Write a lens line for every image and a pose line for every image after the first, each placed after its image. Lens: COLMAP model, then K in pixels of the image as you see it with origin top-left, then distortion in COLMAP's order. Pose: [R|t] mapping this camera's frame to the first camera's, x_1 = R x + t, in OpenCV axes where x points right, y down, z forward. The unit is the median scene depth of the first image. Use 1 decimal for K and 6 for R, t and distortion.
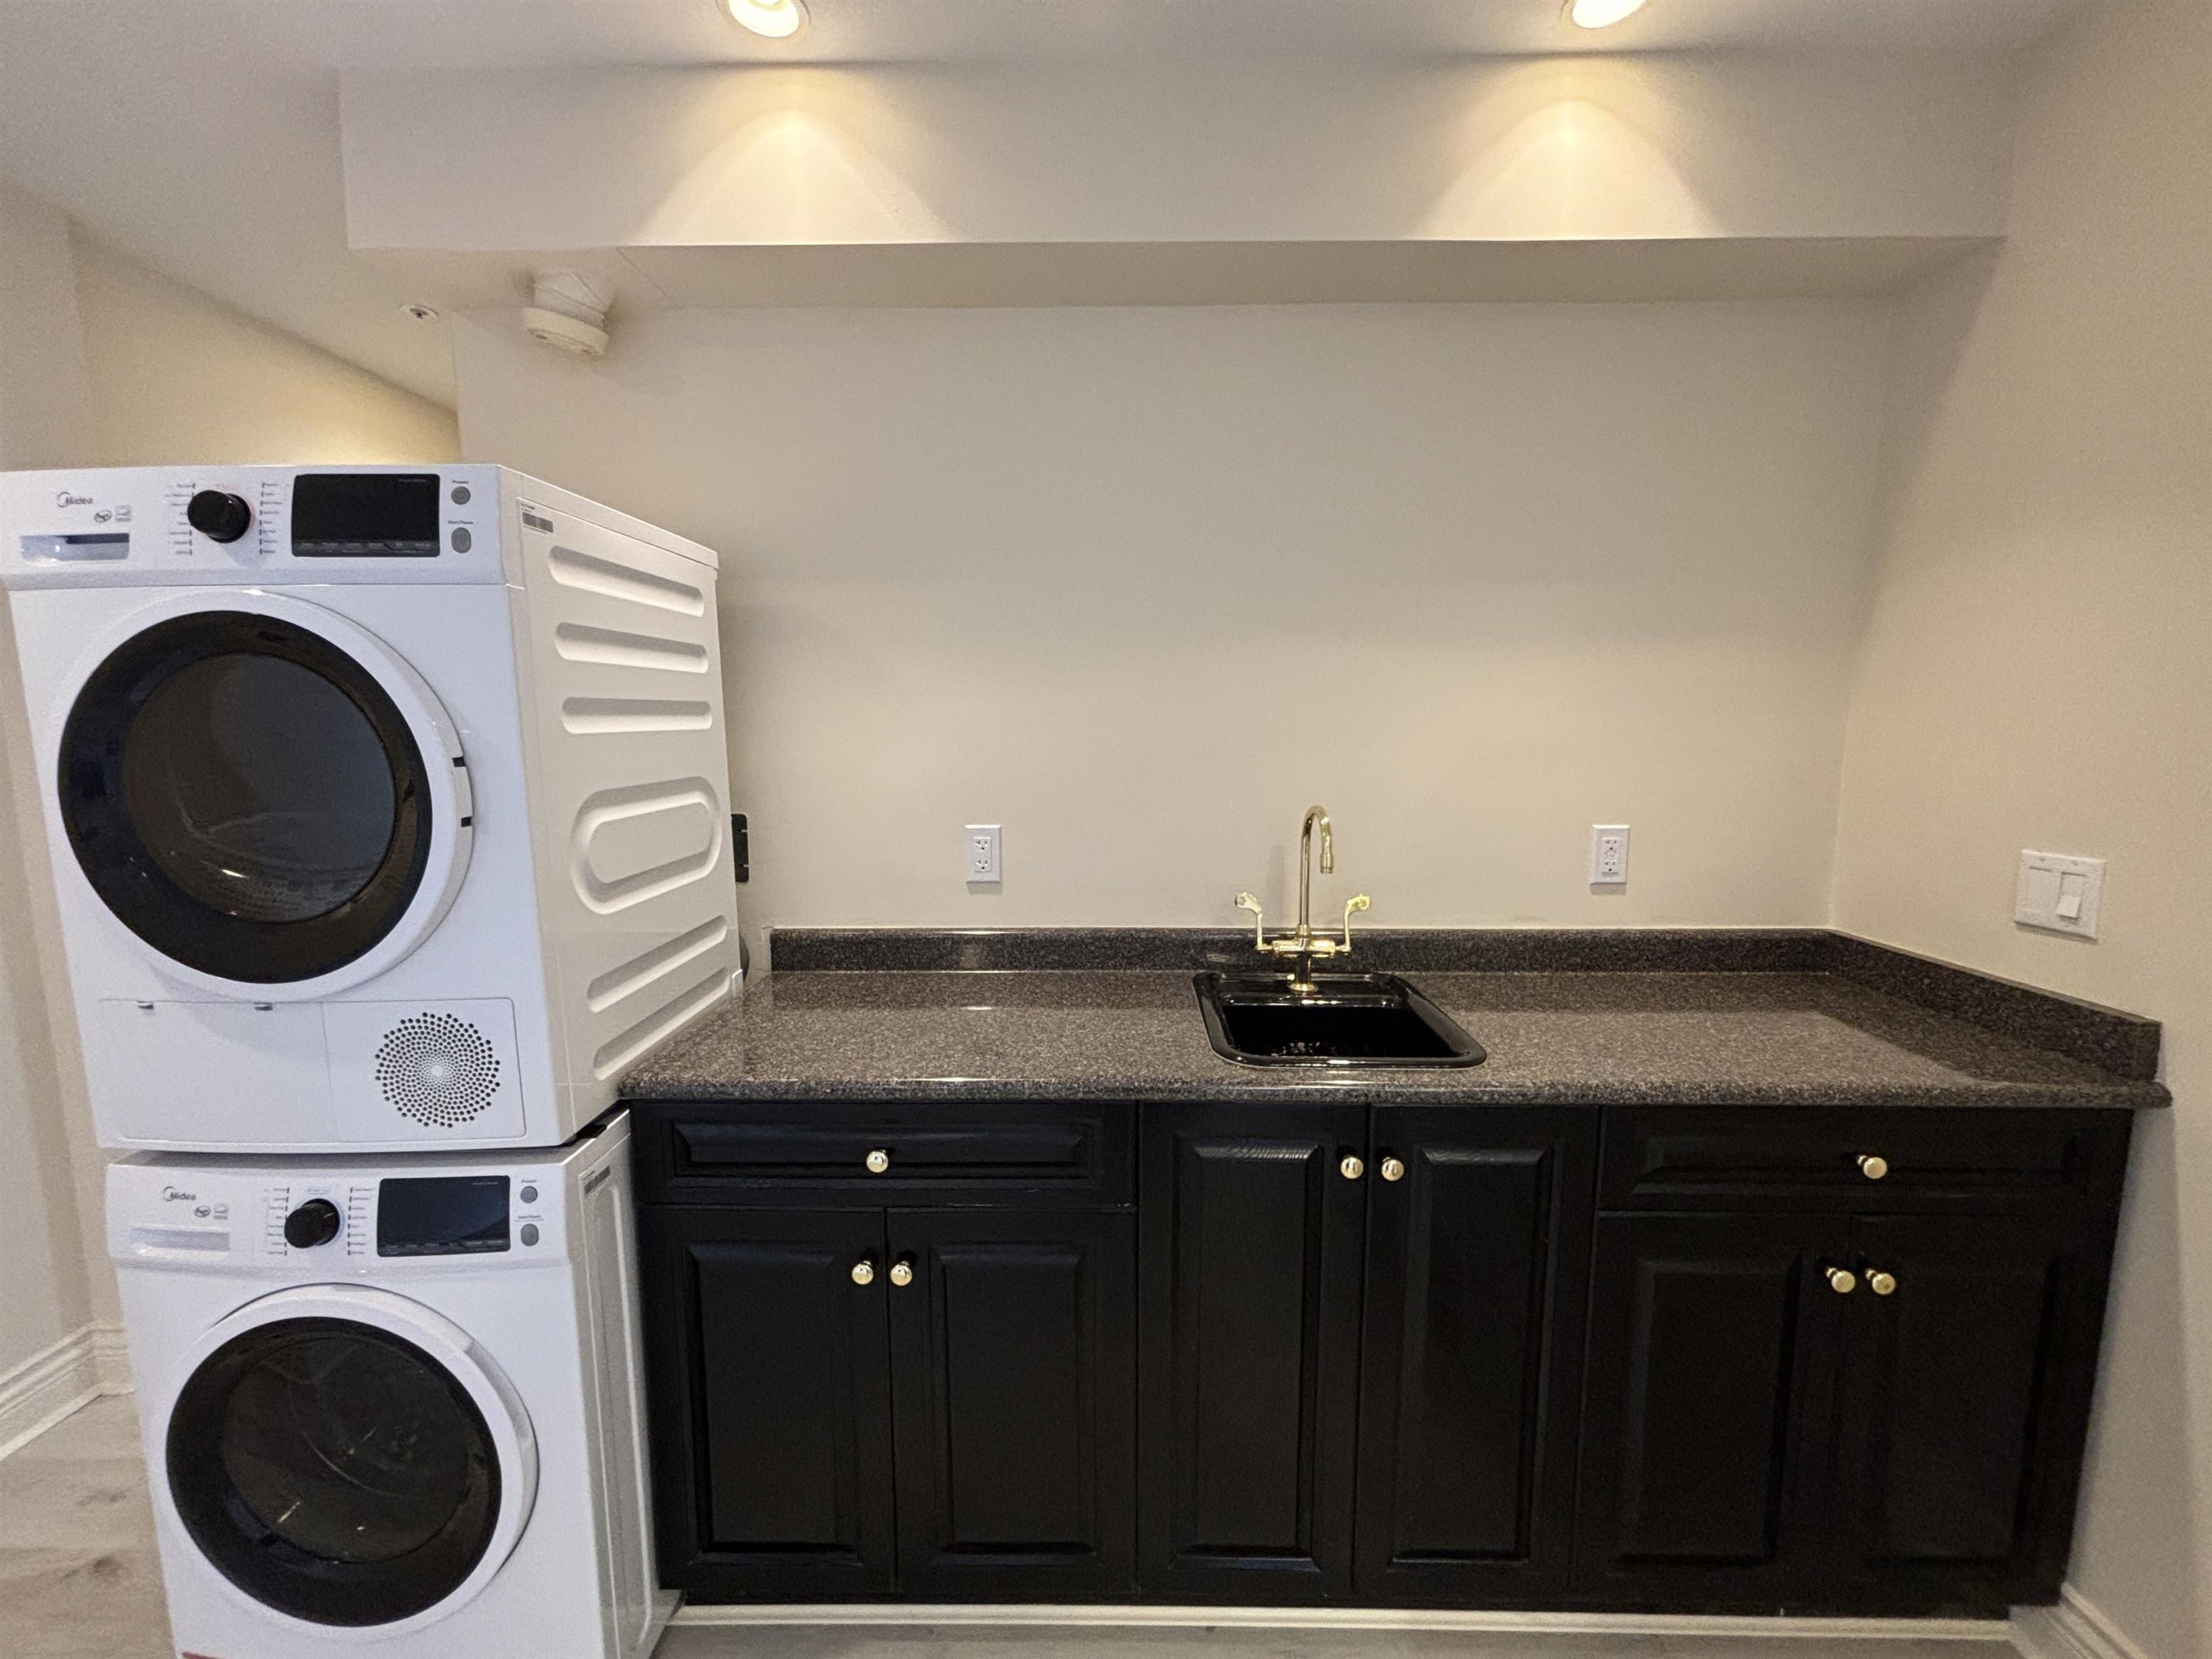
lens RADIAL K [[883.2, 0, 1112.0], [0, 883.2, 830.2], [0, 0, 1]] dist [0.001713, -0.000211]
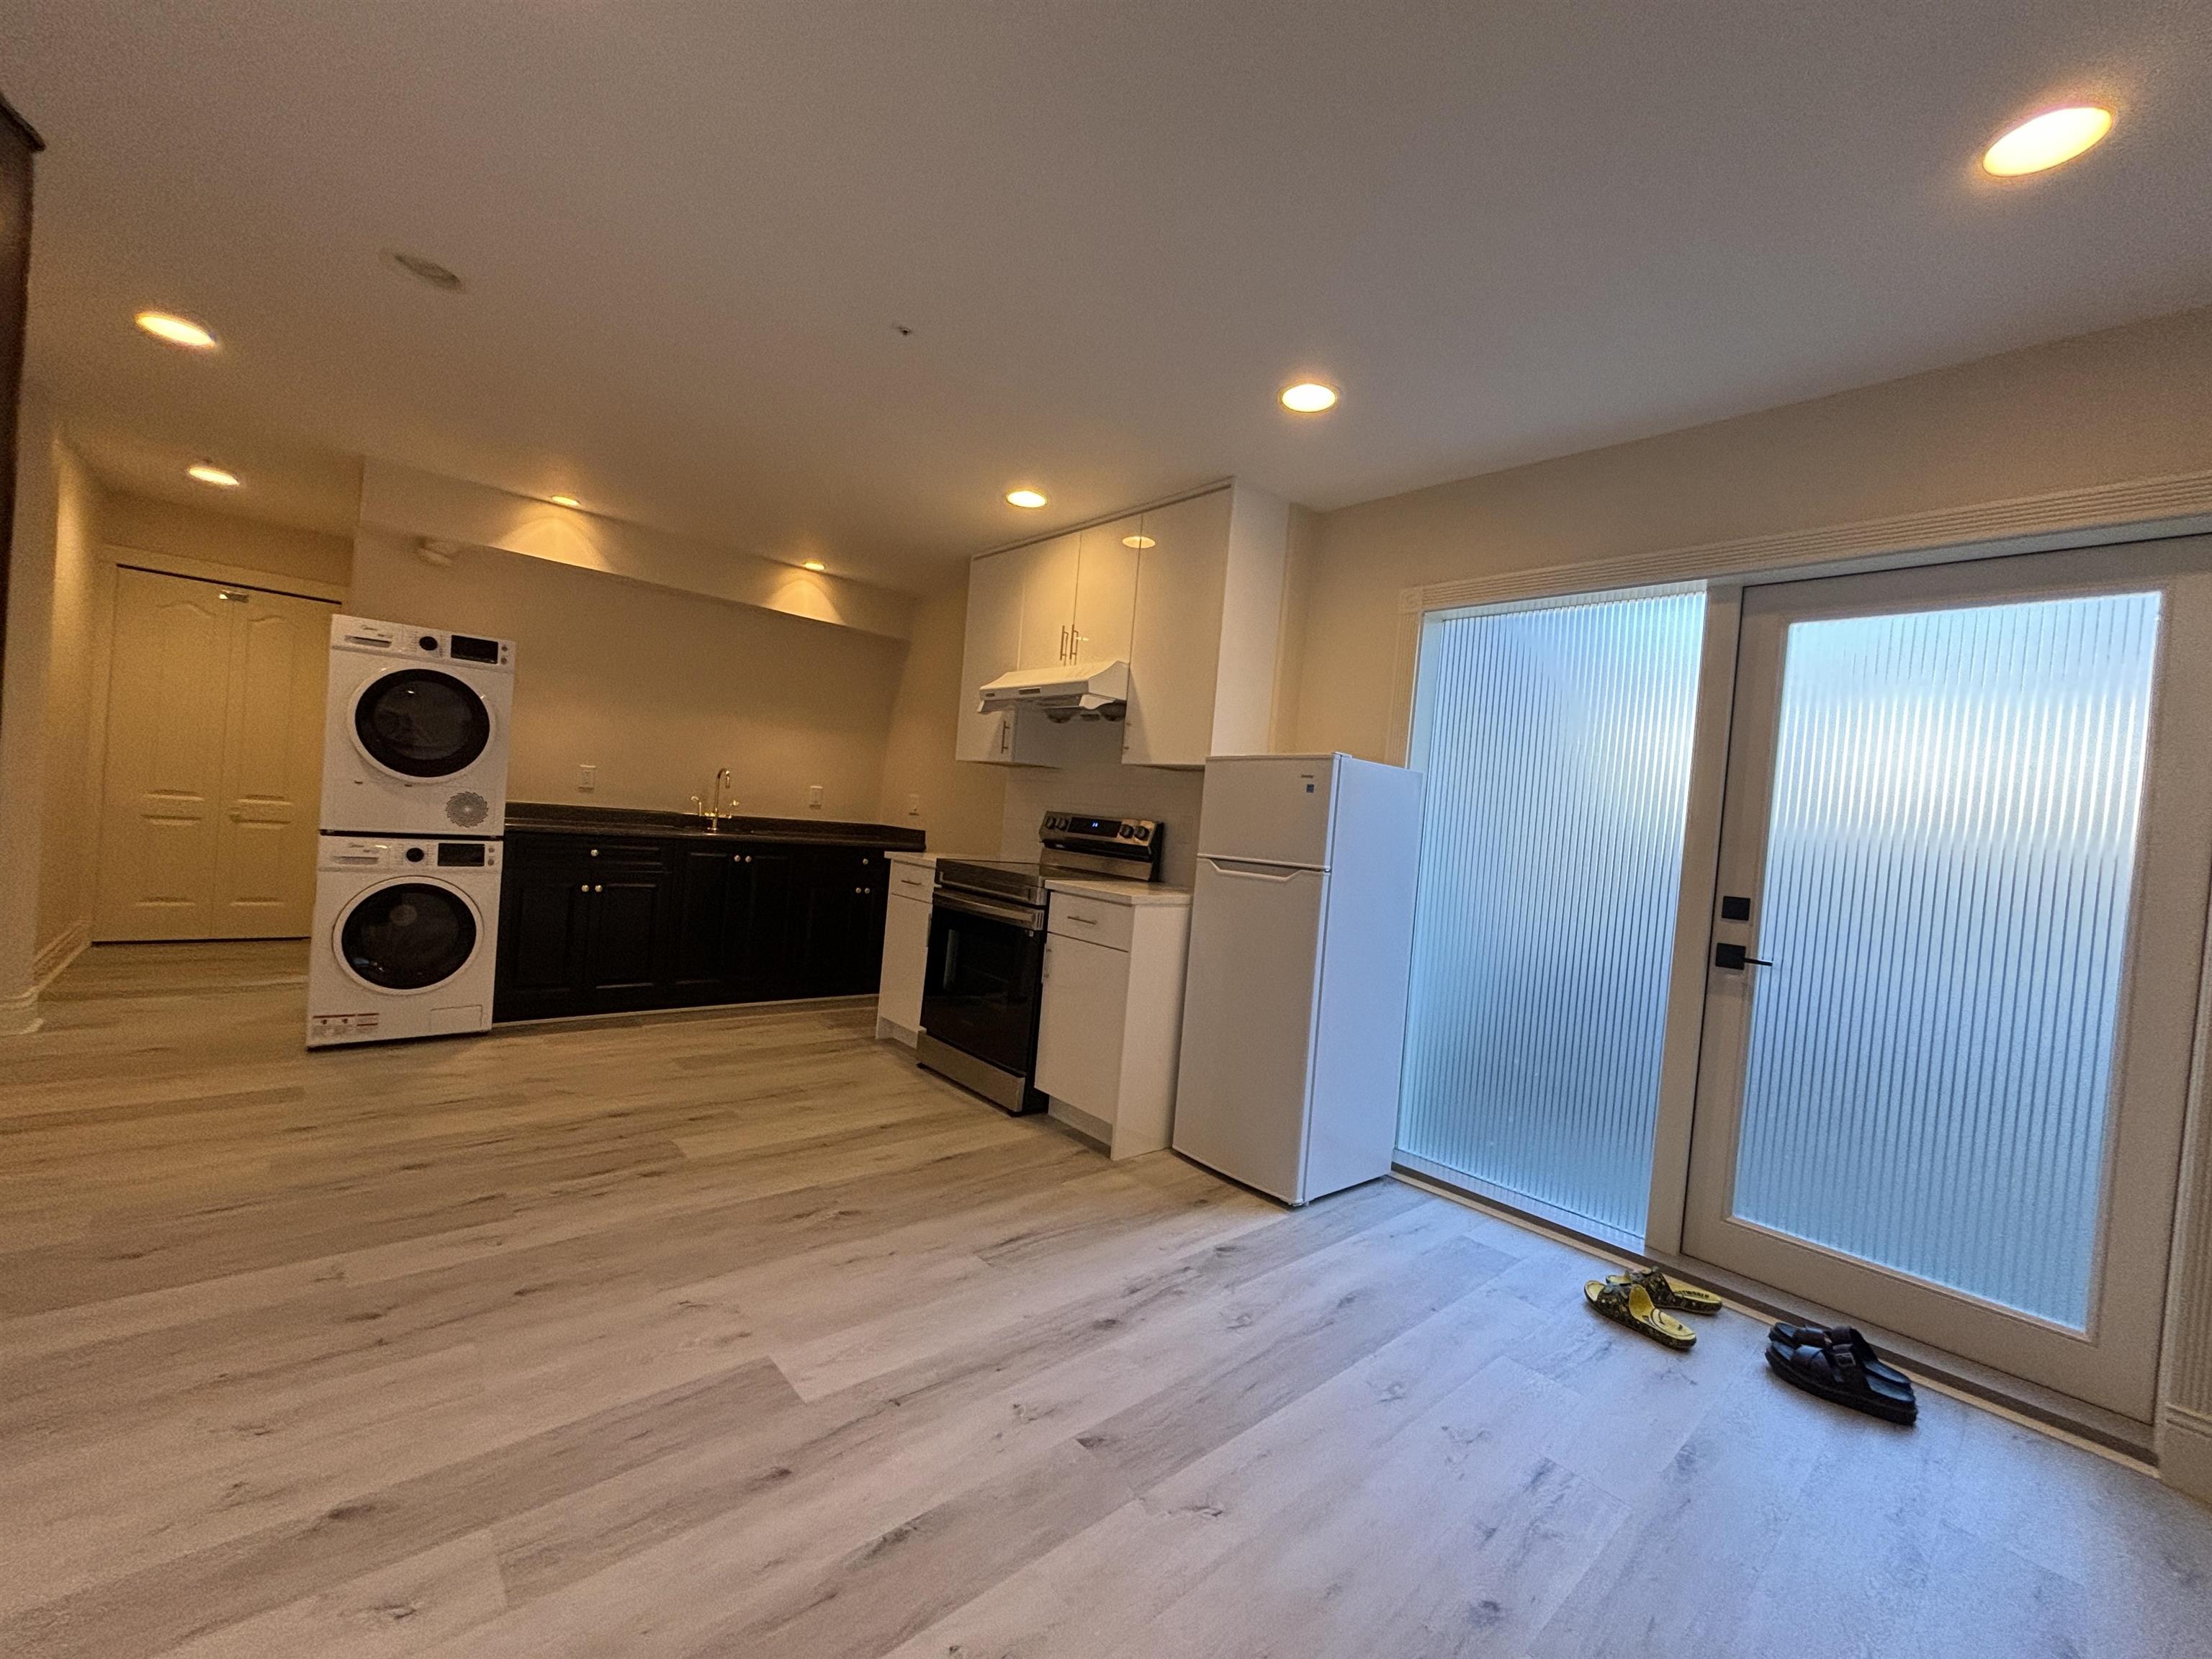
lens RADIAL K [[883.2, 0, 1101.7], [0, 883.2, 826.0], [0, 0, 1]] dist [0.001713, -0.000211]
pose [[0.733285, 0.055229, 0.677674, -1.244969], [-0.005744, 0.997163, -0.075052, 0.562902], [-0.679897, 0.051142, 0.731522, -3.046104]]
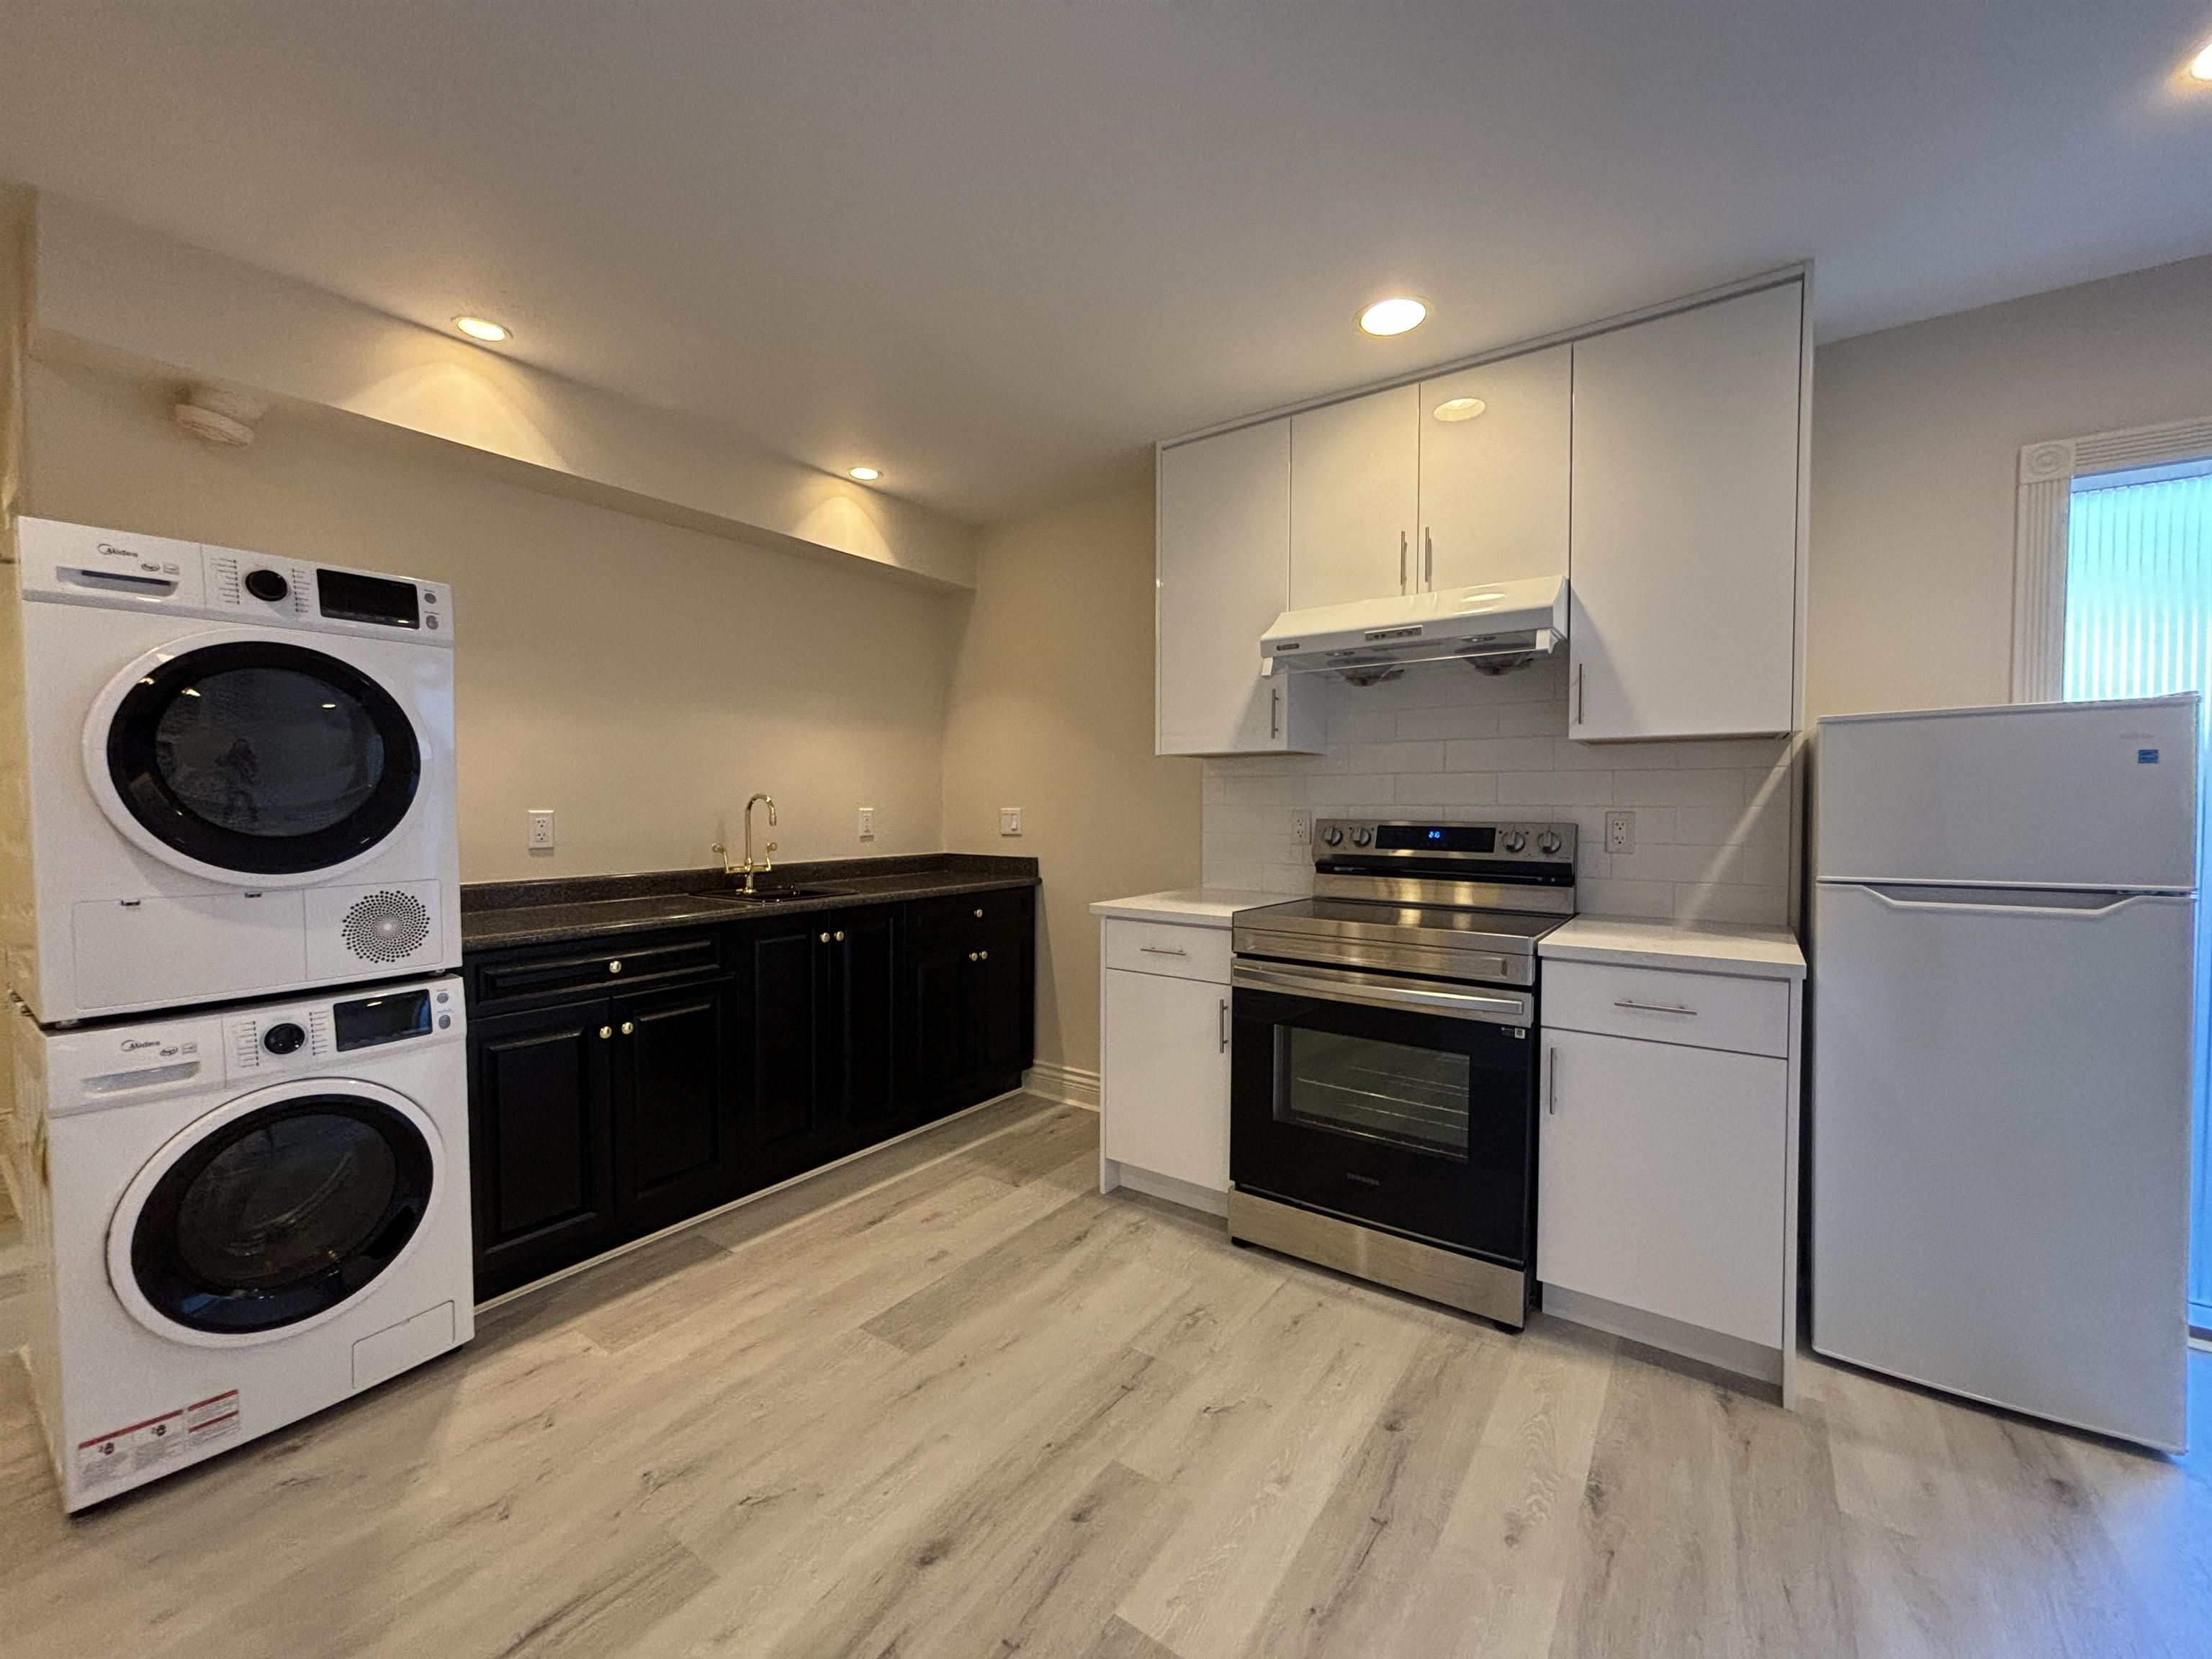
lens RADIAL K [[883.2, 0, 1103.7], [0, 883.2, 829.3], [0, 0, 1]] dist [0.001713, -0.000211]
pose [[0.568820, -0.025051, 0.822080, -1.331245], [0.095476, 0.994790, -0.035749, 0.272795], [-0.816901, 0.098823, 0.568248, -1.040606]]
